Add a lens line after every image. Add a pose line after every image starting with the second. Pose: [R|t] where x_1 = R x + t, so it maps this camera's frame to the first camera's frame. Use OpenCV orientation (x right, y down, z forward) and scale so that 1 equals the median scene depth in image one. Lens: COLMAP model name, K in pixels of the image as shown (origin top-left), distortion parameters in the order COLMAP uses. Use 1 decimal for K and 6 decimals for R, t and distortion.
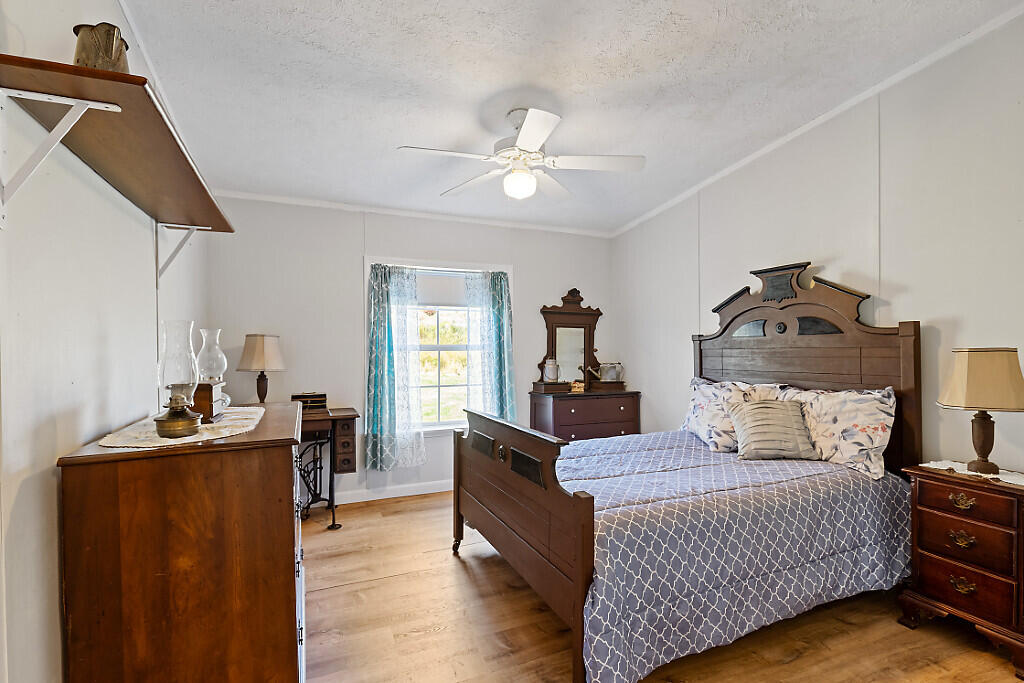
lens RADIAL K [[464.7, 0, 507.2], [0, 464.7, 351.1], [0, 0, 1]] dist [-0.000992, -0.000096]
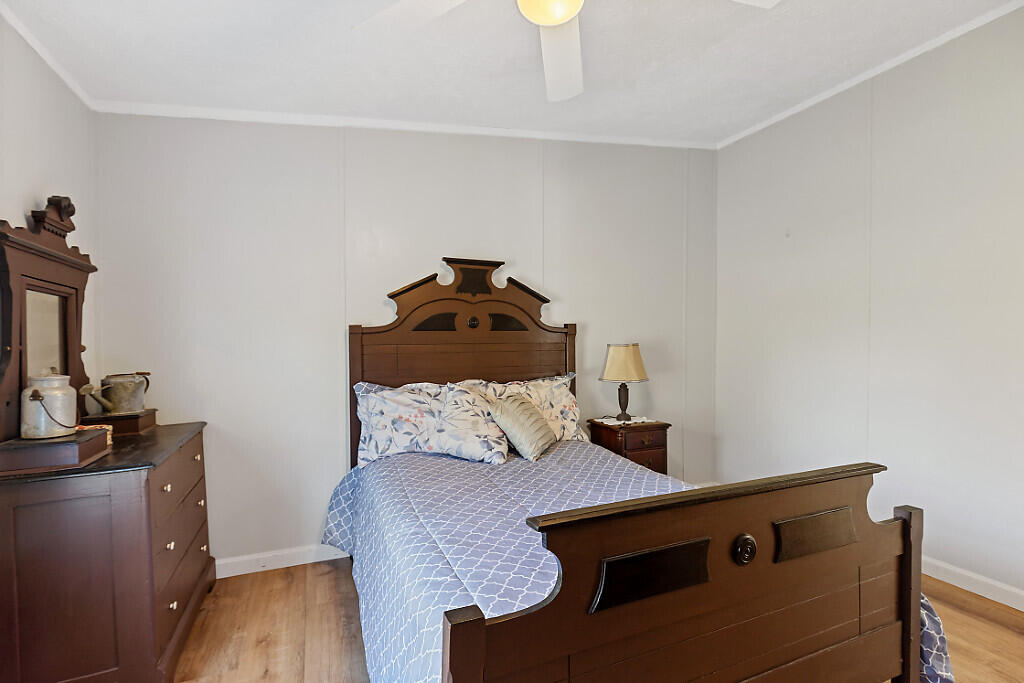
lens RADIAL K [[464.7, 0, 507.2], [0, 464.7, 351.1], [0, 0, 1]] dist [-0.000992, -0.000096]
pose [[0.013703, -0.020710, 0.999692, -0.423414], [0.004130, 0.999778, 0.020655, -0.011027], [-0.999898, 0.003846, 0.013785, 0.993268]]
